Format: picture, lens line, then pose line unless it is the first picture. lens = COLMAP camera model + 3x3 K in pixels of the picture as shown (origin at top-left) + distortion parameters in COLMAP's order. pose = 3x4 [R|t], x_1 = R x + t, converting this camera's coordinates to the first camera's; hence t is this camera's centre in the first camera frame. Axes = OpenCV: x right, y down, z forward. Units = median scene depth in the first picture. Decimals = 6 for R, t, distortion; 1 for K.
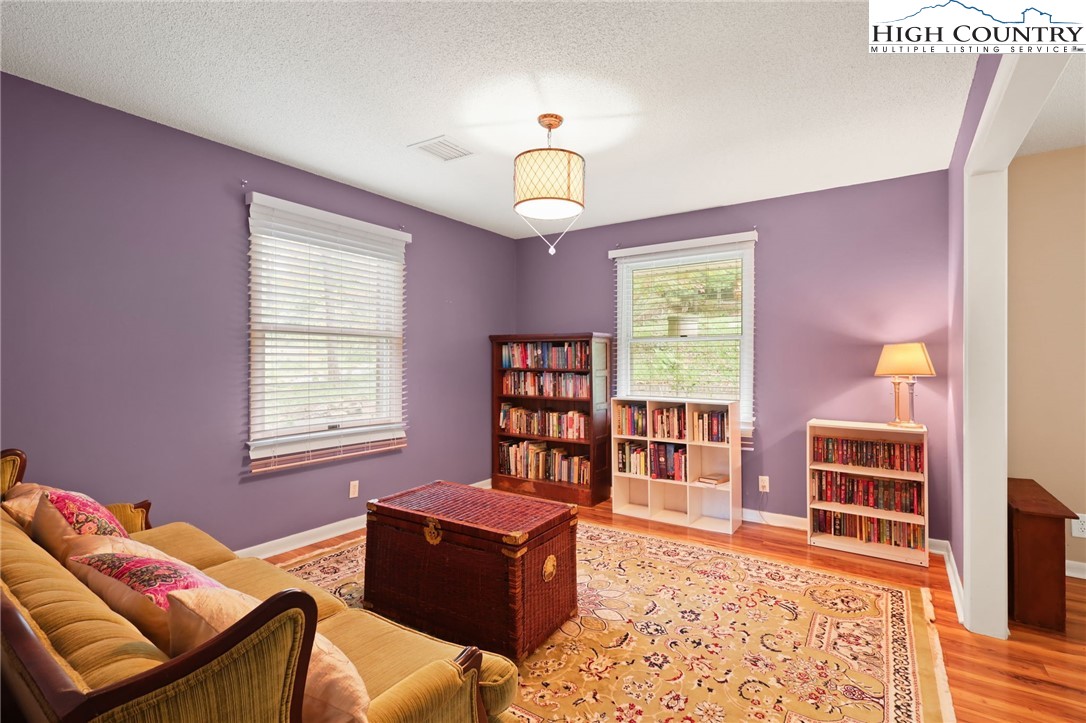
lens RADIAL K [[516.3, 0, 544.9], [0, 516.3, 359.5], [0, 0, 1]] dist [0.003588, 0.000657]
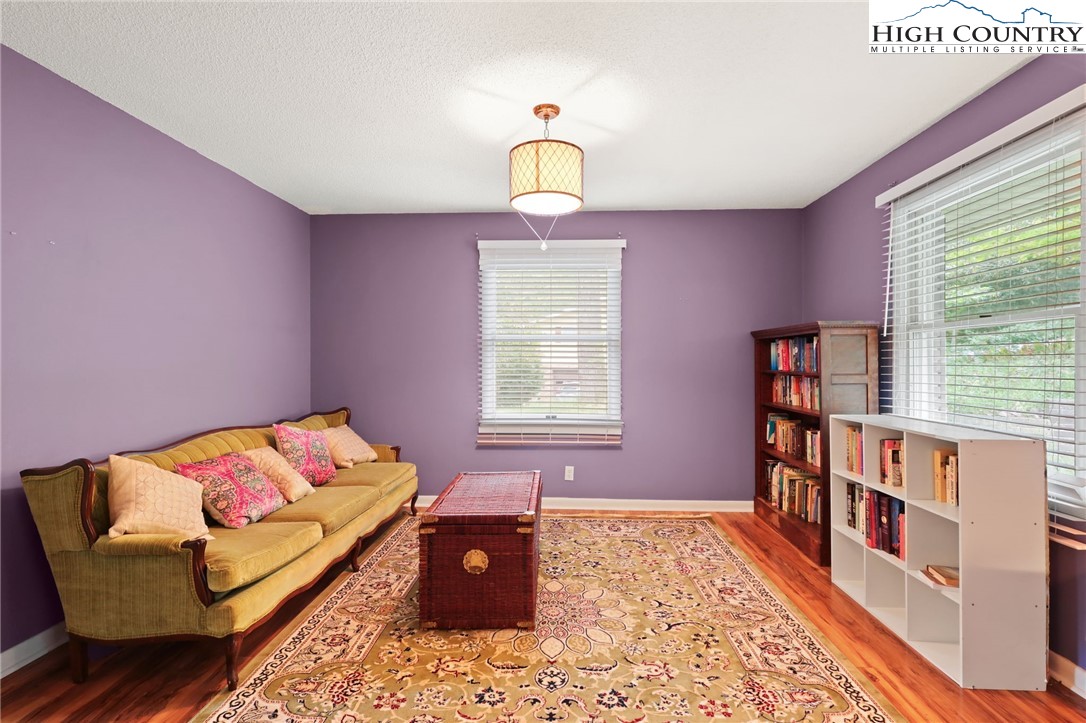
lens RADIAL K [[516.3, 0, 544.6], [0, 516.3, 362.3], [0, 0, 1]] dist [0.003588, 0.000657]
pose [[0.517633, -0.002920, -0.855598, 0.547755], [0.004021, 0.999991, -0.000980, 0.003295], [0.855593, -0.002933, 0.517641, 0.329991]]
